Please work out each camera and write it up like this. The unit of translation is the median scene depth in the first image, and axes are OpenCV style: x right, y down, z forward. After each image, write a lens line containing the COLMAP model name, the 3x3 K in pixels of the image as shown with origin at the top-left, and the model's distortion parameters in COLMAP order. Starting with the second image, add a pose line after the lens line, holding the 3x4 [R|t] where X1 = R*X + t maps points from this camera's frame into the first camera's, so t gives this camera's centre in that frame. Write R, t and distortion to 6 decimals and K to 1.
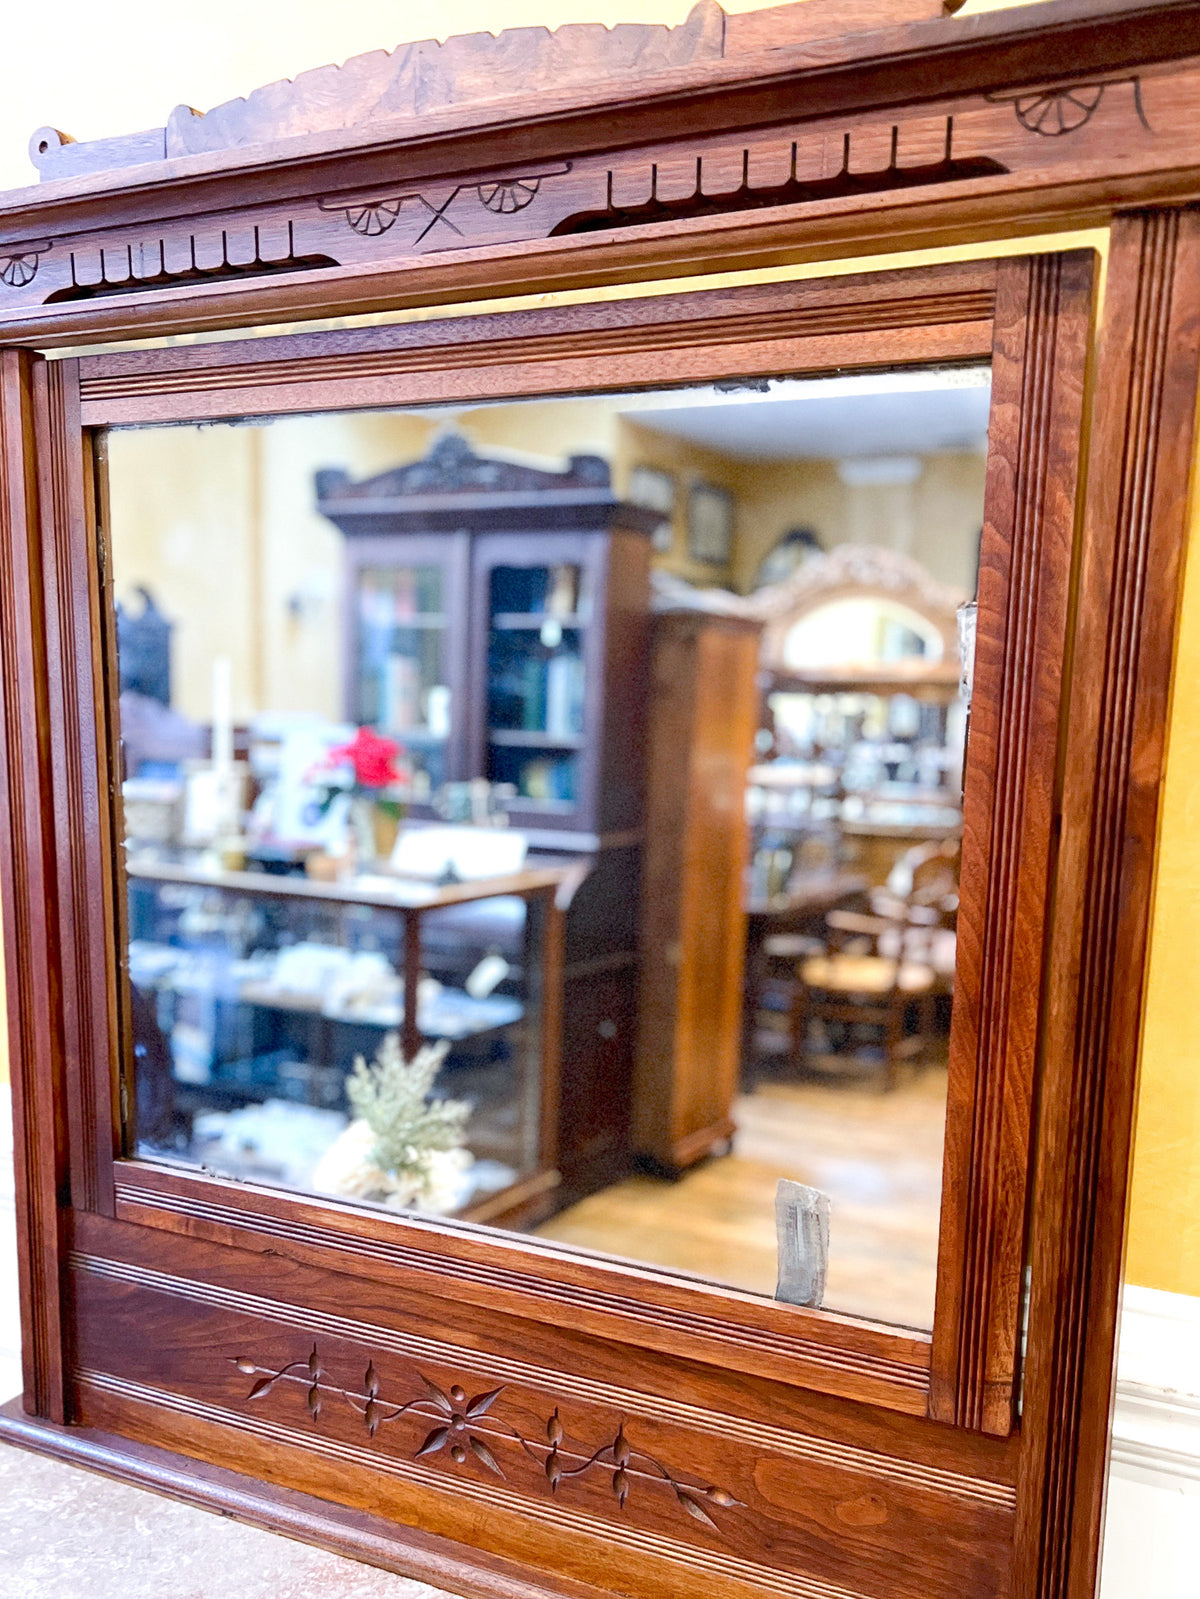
lens RADIAL K [[1376.8, 0, 619.7], [0, 1376.8, 903.7], [0, 0, 1]] dist [0.002858, 0.001327]
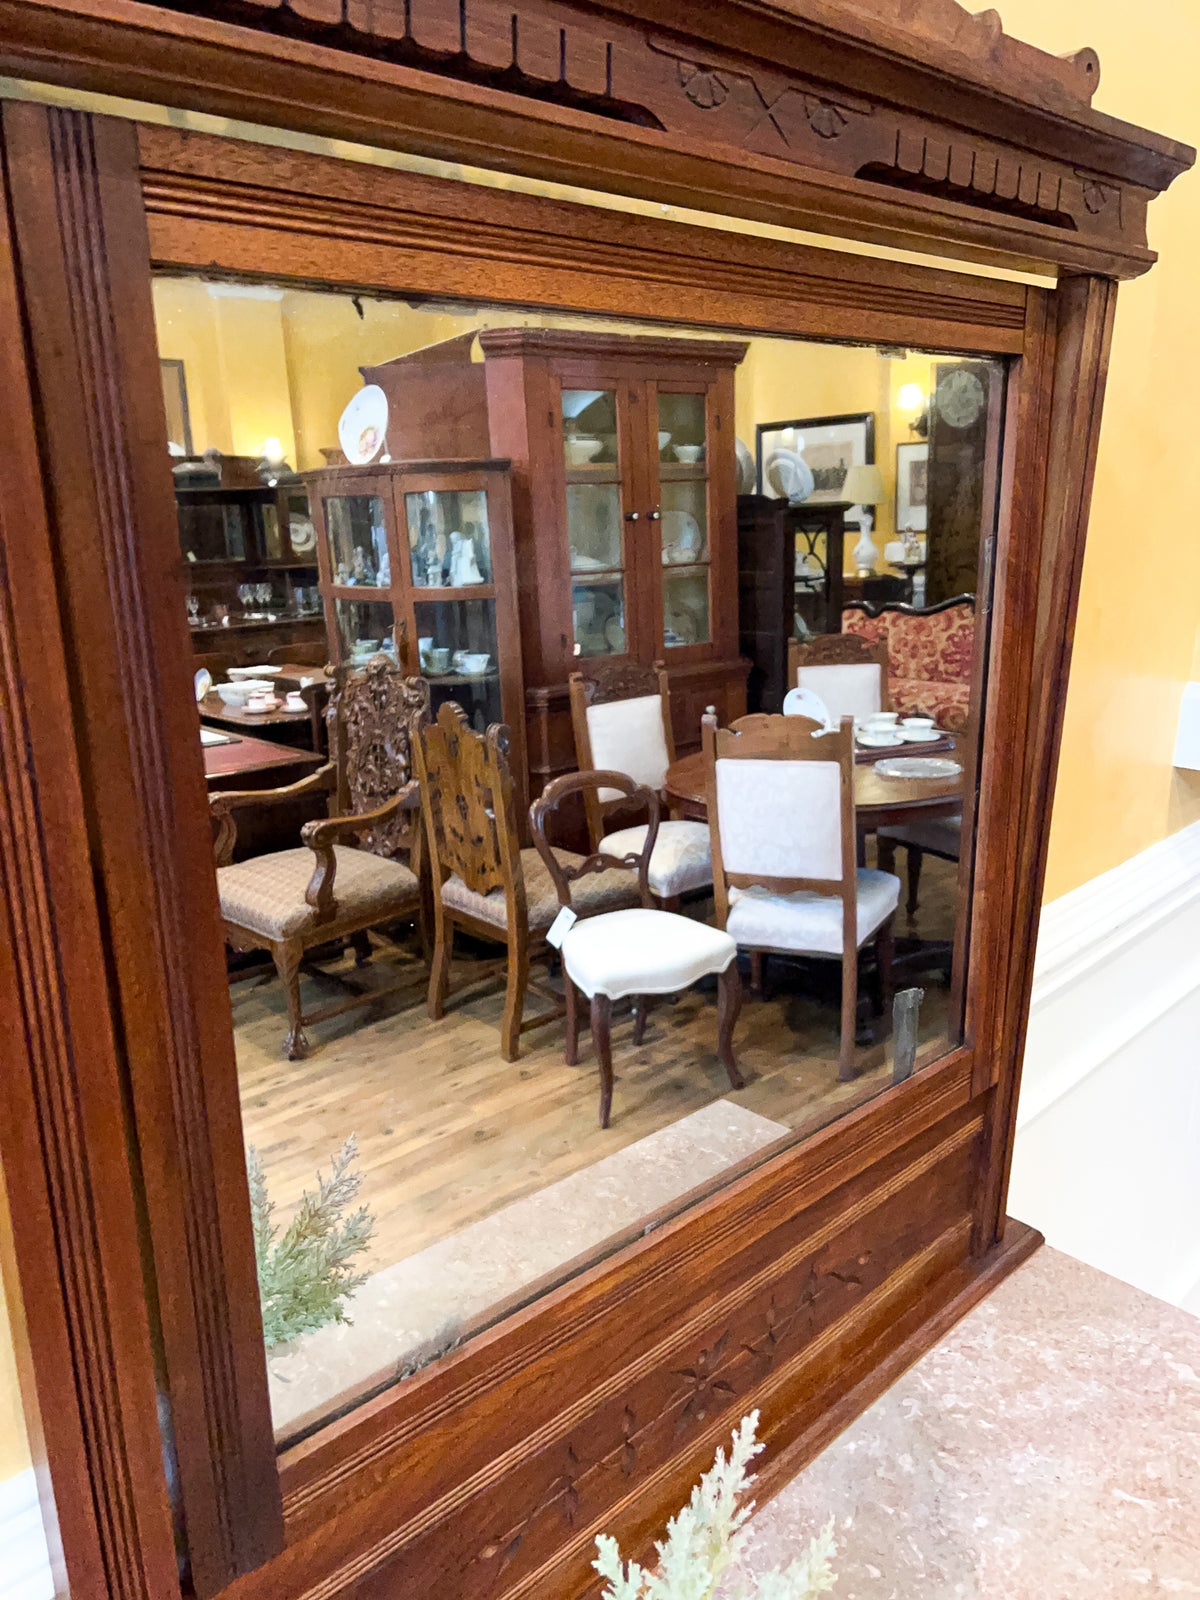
lens RADIAL K [[1201.2, 0, 596.5], [0, 1201.2, 805.9], [0, 0, 1]] dist [0.046866, -0.064545]
pose [[0.358323, -0.274601, 0.892300, -0.920532], [0.171321, 0.958875, 0.226292, -0.264734], [-0.917744, 0.071784, 0.390632, 0.803084]]
